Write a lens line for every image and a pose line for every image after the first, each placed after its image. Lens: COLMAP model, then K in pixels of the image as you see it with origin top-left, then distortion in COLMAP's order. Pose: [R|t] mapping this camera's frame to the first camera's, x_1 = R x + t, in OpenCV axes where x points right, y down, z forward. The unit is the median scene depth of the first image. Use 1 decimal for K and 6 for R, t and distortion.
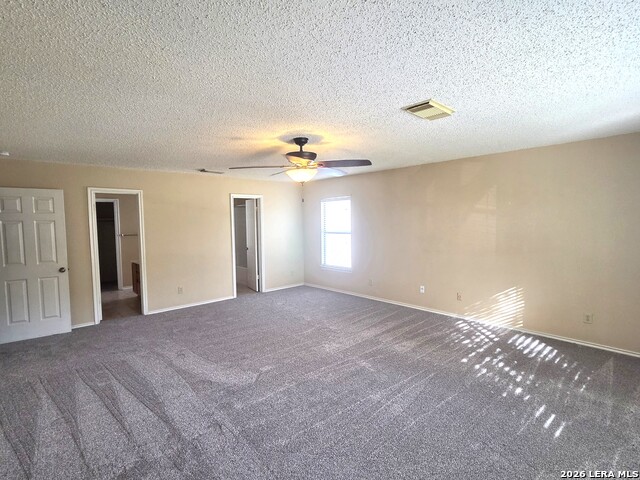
lens RADIAL K [[326.2, 0, 320.0], [0, 326.2, 240.0], [0, 0, 1]] dist [0.004266, 0.000499]
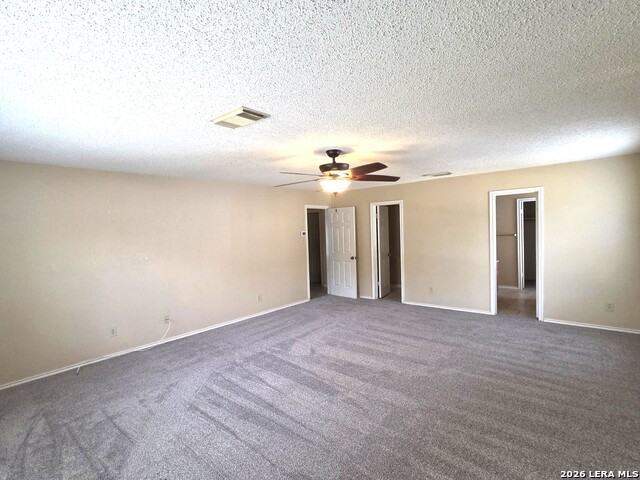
lens RADIAL K [[326.2, 0, 320.0], [0, 326.2, 240.0], [0, 0, 1]] dist [0.004266, 0.000499]
pose [[0.131552, 0.046524, -0.990217, 0.799794], [-0.030135, 0.998624, 0.042915, -0.060898], [0.990851, 0.024195, 0.132773, 0.686982]]
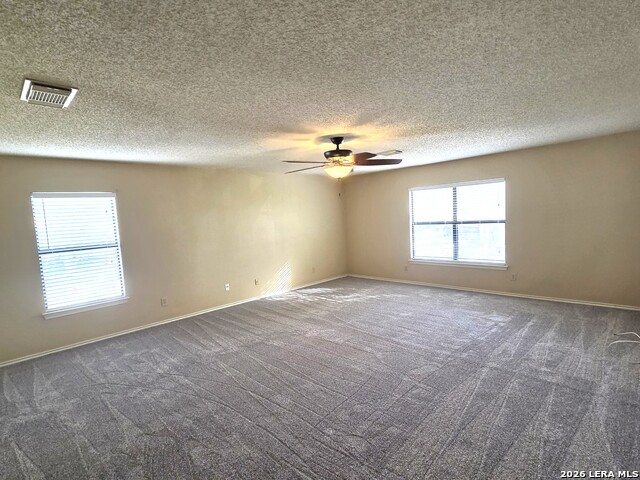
lens RADIAL K [[326.2, 0, 320.0], [0, 326.2, 240.0], [0, 0, 1]] dist [0.004266, 0.000499]
pose [[-0.053899, -0.056429, 0.996951, -0.963576], [0.118236, 0.991018, 0.062485, -0.039224], [-0.991522, 0.121243, -0.046743, 0.953350]]
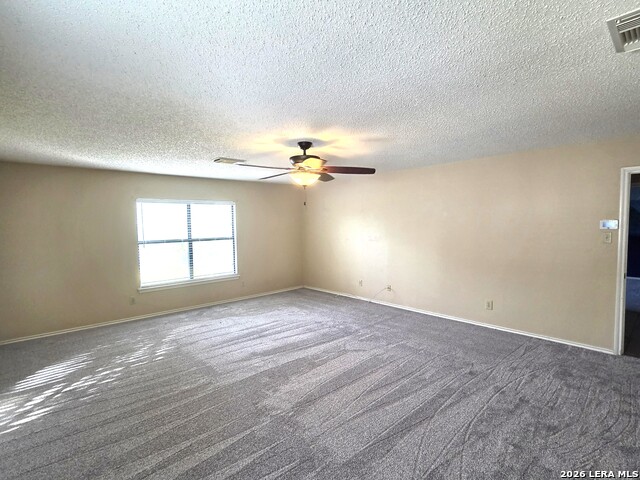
lens RADIAL K [[326.2, 0, 320.0], [0, 326.2, 240.0], [0, 0, 1]] dist [0.004266, 0.000499]
pose [[-0.999543, 0.030205, -0.001119, -0.079543], [0.029853, 0.992336, 0.119913, -0.108532], [0.004732, 0.119824, -0.992784, 1.694235]]
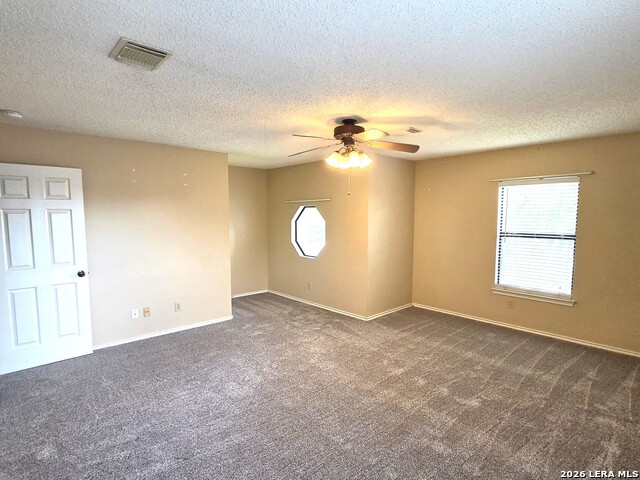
lens RADIAL K [[327.4, 0, 320.0], [0, 327.4, 240.0], [0, 0, 1]] dist [-0.000430, -0.000133]
pose [[0.999868, 0.016273, -0.000368, -0.248869], [-0.016262, 0.999652, 0.020792, -0.014190], [0.000706, -0.020784, 0.999784, 0.254480]]
